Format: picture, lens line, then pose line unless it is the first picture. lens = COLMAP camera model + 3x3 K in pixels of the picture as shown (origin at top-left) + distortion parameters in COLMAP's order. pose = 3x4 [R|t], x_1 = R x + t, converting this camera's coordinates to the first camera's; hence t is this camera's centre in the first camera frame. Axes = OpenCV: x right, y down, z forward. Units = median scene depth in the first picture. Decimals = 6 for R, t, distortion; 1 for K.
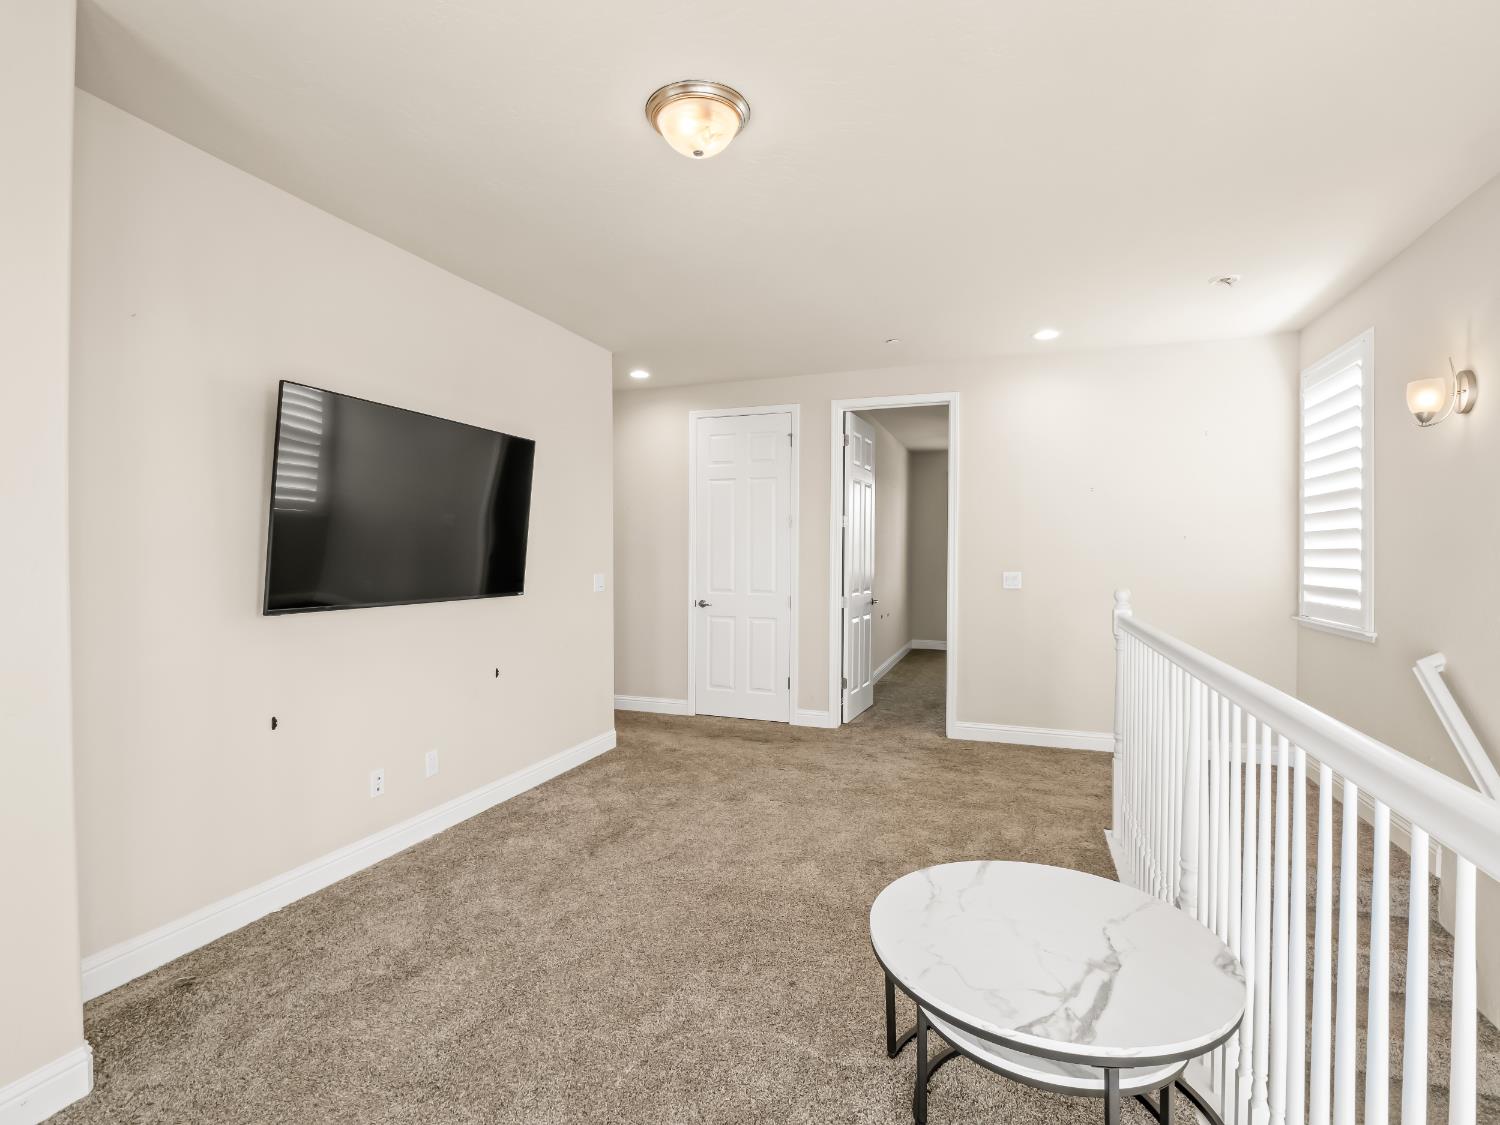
lens RADIAL K [[759.1, 0, 750.0], [0, 759.1, 562.5], [0, 0, 1]] dist [-0.000470, -0.009997]
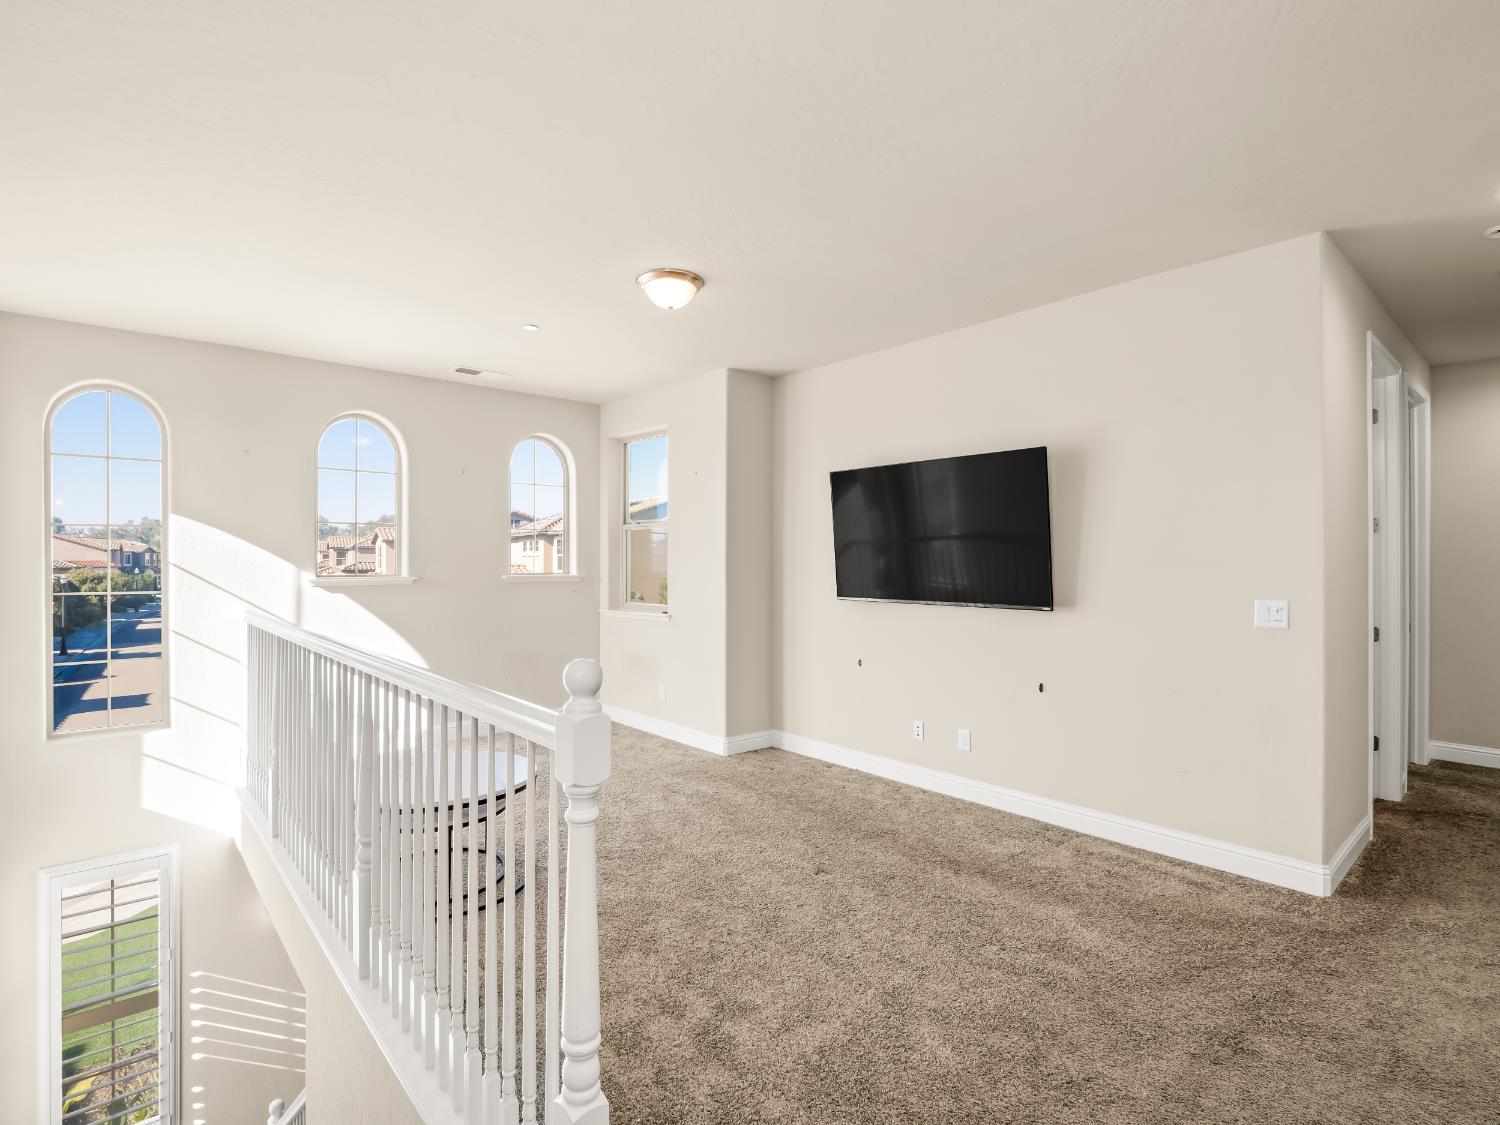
lens RADIAL K [[759.1, 0, 750.0], [0, 759.1, 562.5], [0, 0, 1]] dist [-0.000470, -0.009997]
pose [[-0.468284, -0.007992, -0.883542, 0.774447], [-0.024526, 0.999691, 0.003957, -0.012596], [0.883238, 0.023522, -0.468336, 1.202793]]
